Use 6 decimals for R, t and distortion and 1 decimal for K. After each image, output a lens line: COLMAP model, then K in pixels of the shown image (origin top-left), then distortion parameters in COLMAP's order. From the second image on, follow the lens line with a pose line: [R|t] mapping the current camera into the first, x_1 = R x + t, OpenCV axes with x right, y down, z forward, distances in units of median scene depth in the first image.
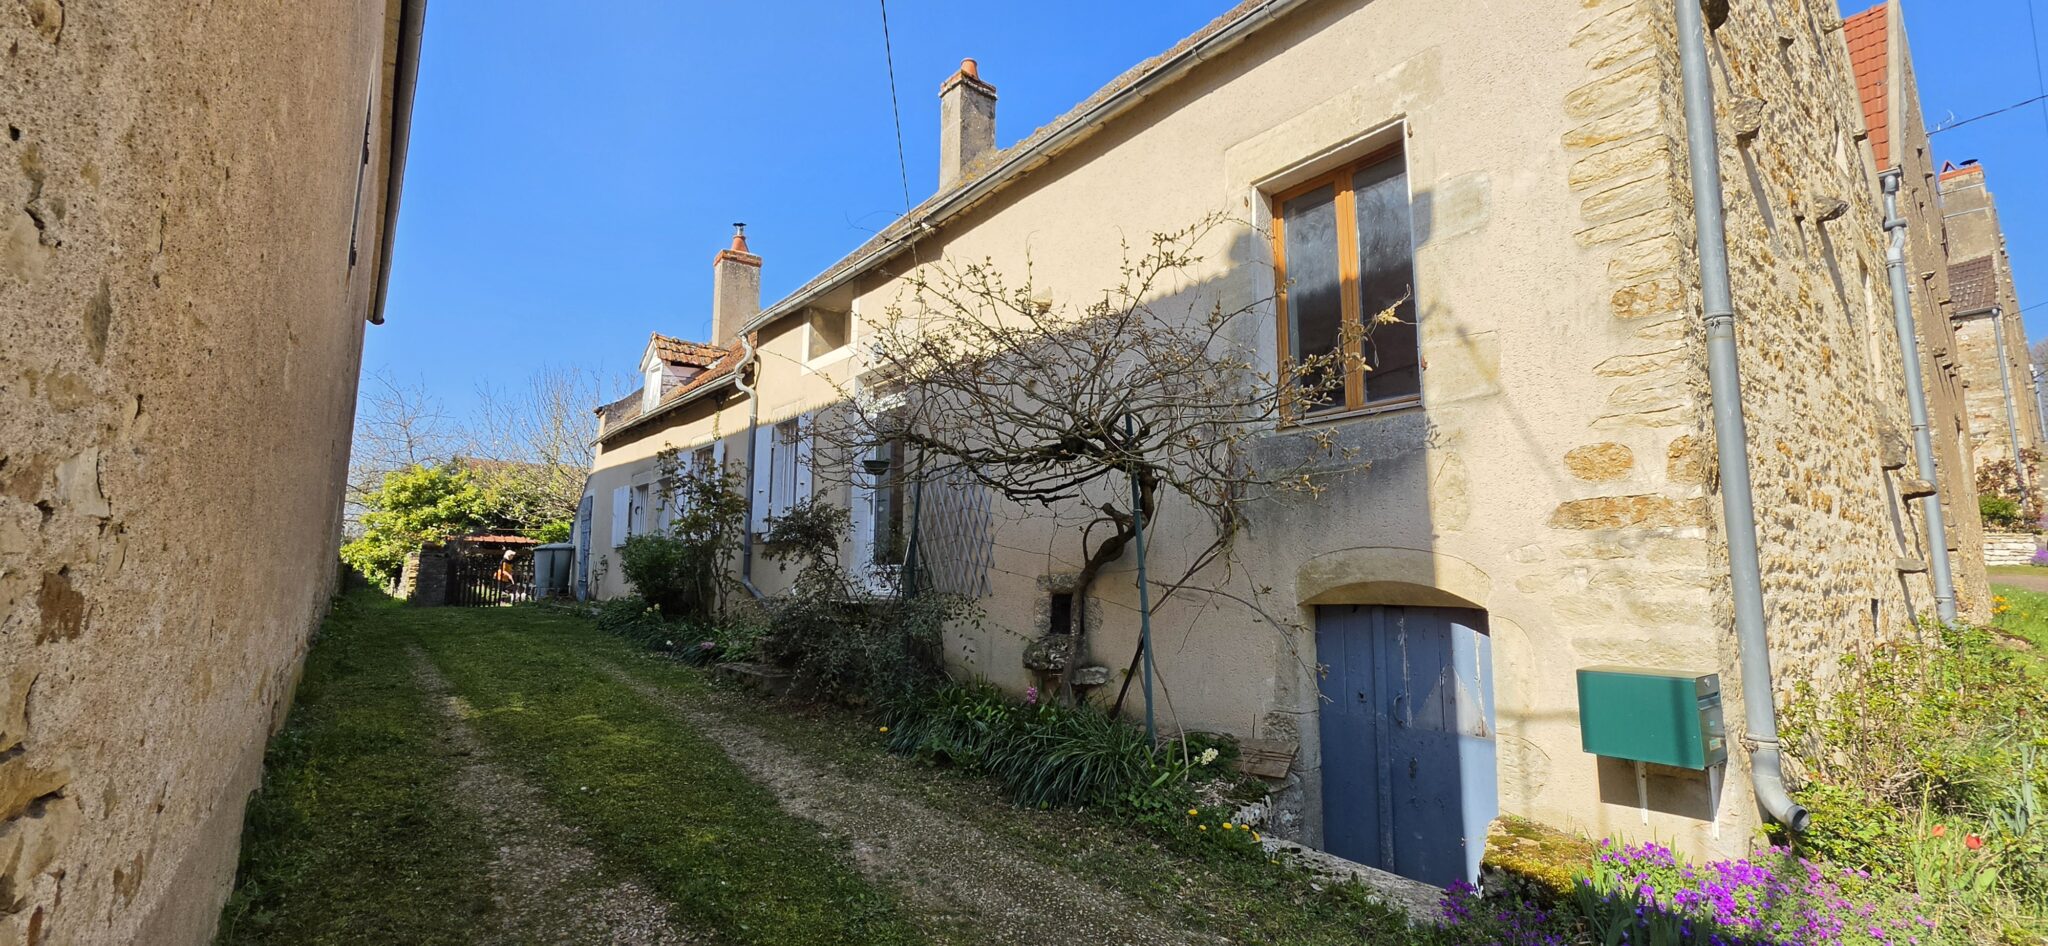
lens RADIAL K [[819.6, 0, 1017.8], [0, 819.6, 466.2], [0, 0, 1]] dist [-0.000634, 0.000281]
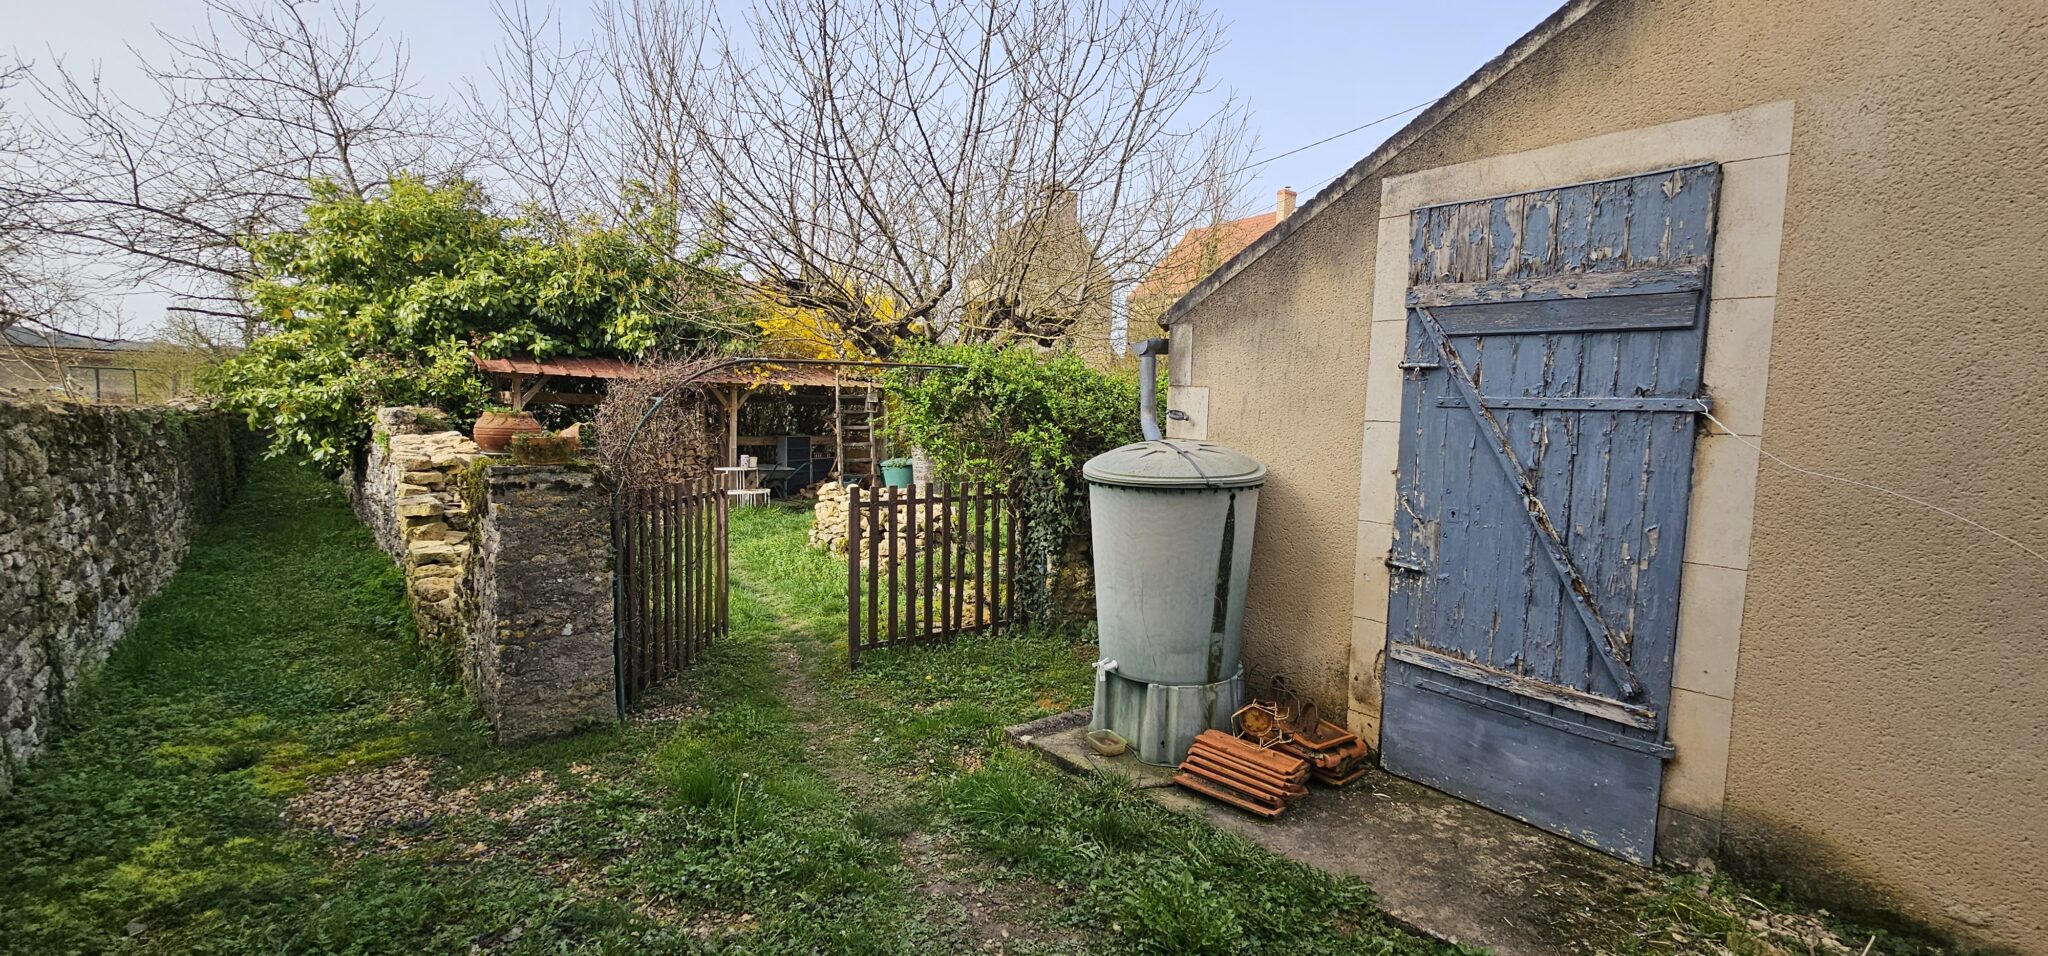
lens RADIAL K [[840.6, 0, 1035.2], [0, 840.6, 470.2], [0, 0, 1]] dist [-0.006718, 0.003741]
pose [[0.998964, 0.019200, 0.041258, -0.711337], [-0.027830, 0.975087, 0.220069, 0.067379], [-0.036005, -0.220989, 0.974611, 0.929795]]
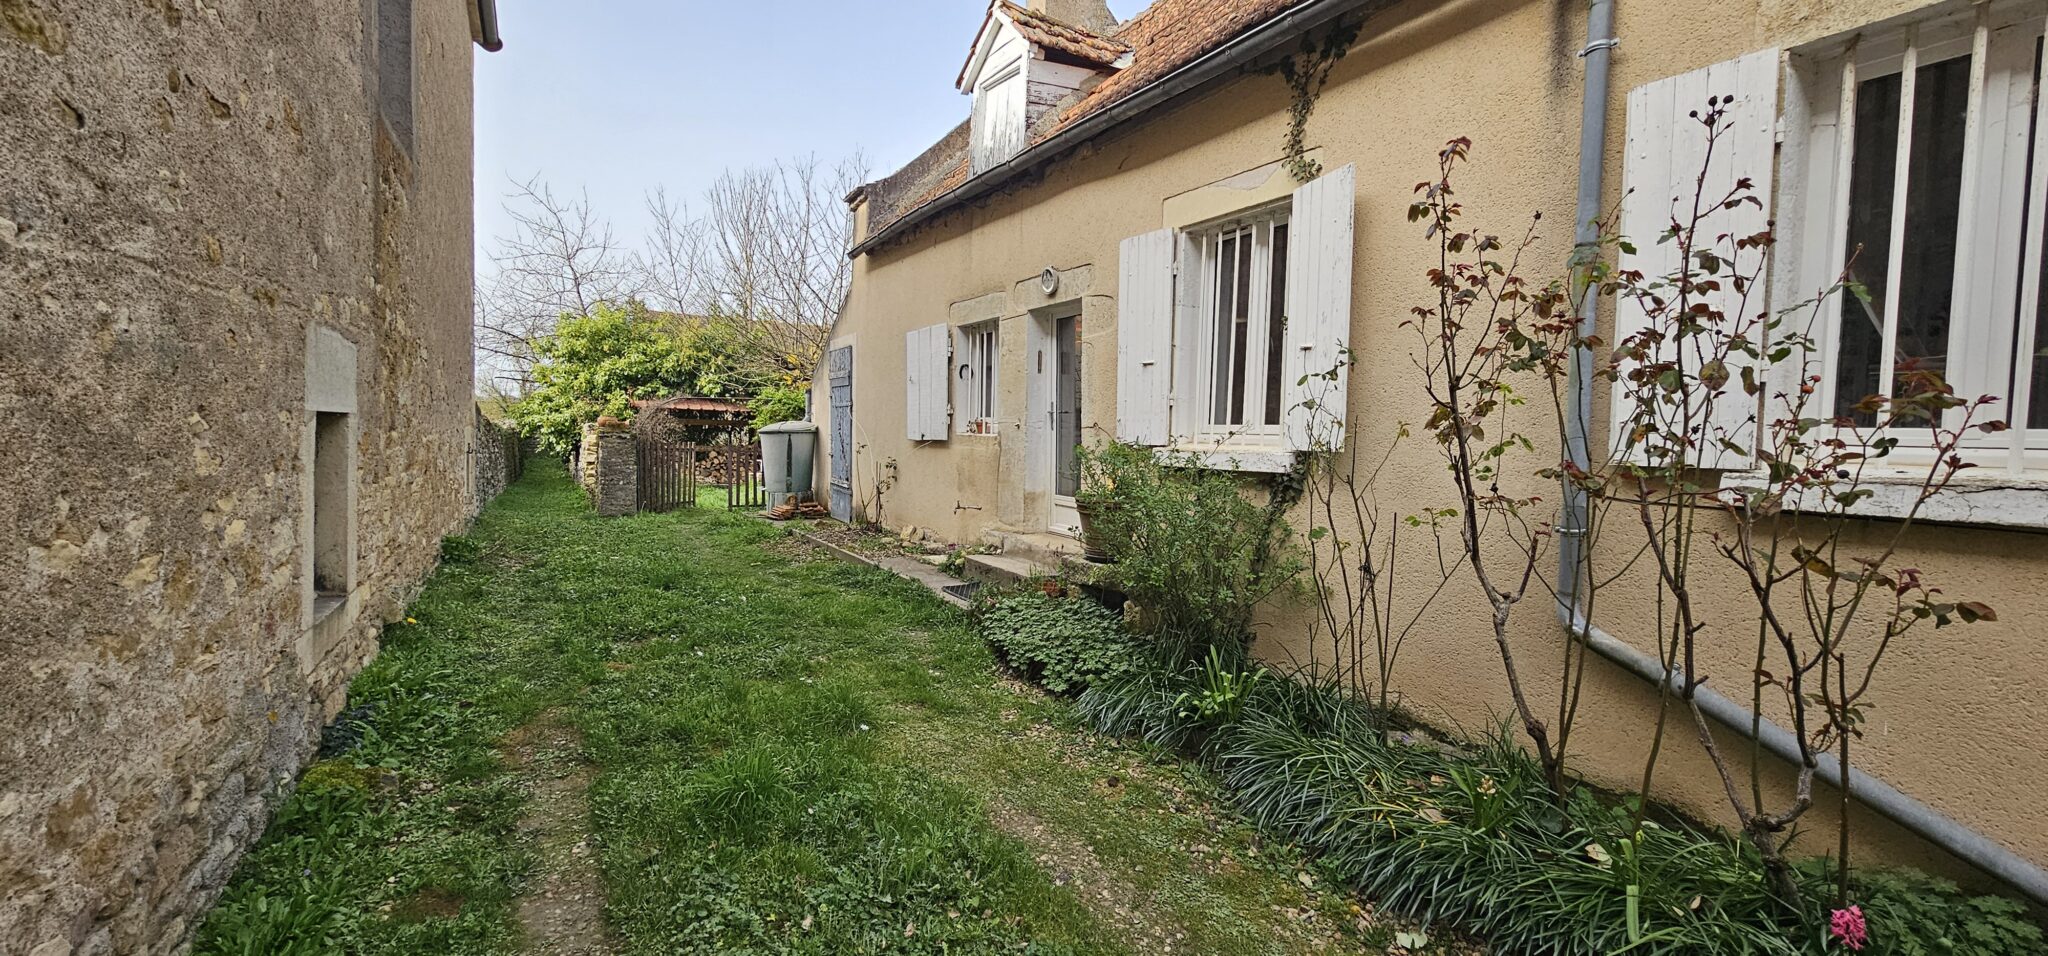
lens RADIAL K [[840.6, 0, 1035.2], [0, 840.6, 470.2], [0, 0, 1]] dist [-0.006718, 0.003741]
pose [[0.987461, 0.022082, -0.156308, -0.281970], [0.006377, 0.983780, 0.179266, 0.015532], [0.157731, -0.178015, 0.971304, 0.402850]]
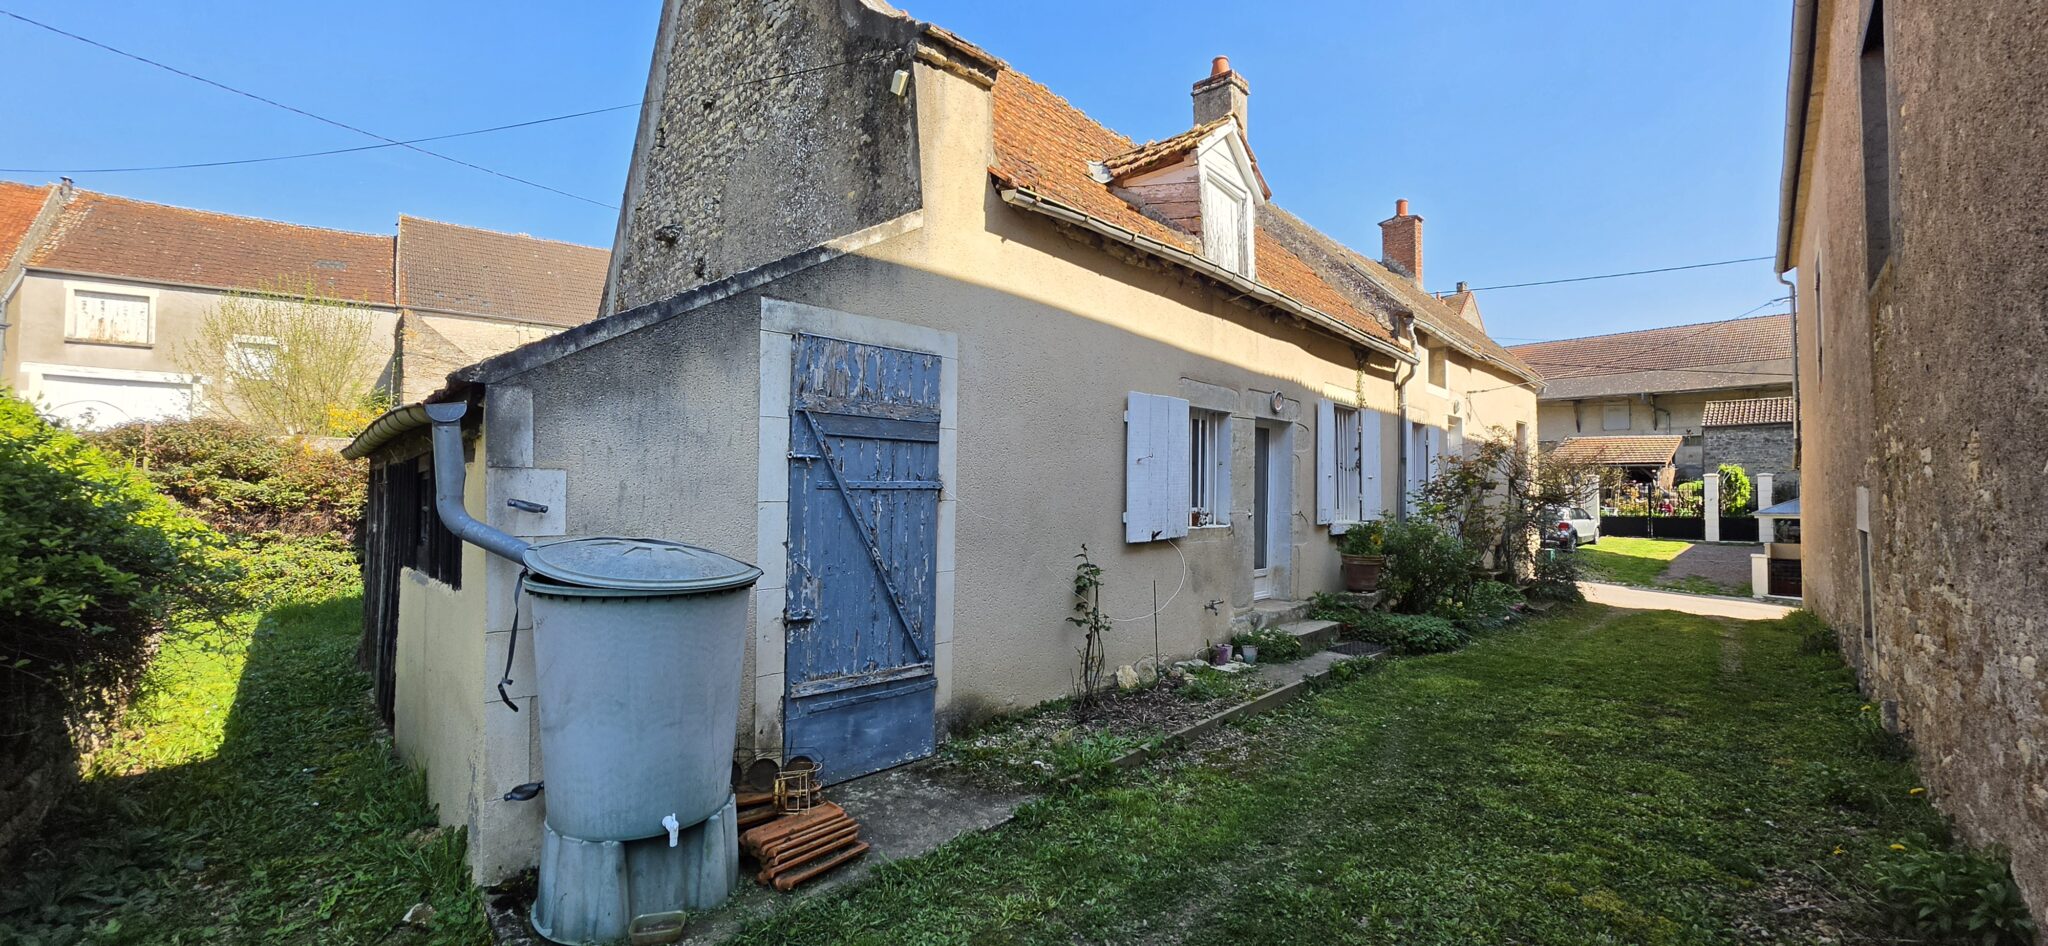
lens RADIAL K [[819.6, 0, 1017.8], [0, 819.6, 466.2], [0, 0, 1]] dist [-0.000634, 0.000281]
pose [[-0.152724, 0.020814, 0.988050, -0.886172], [-0.144609, 0.988546, -0.043177, 0.091779], [-0.977632, -0.149475, -0.147965, 1.123523]]
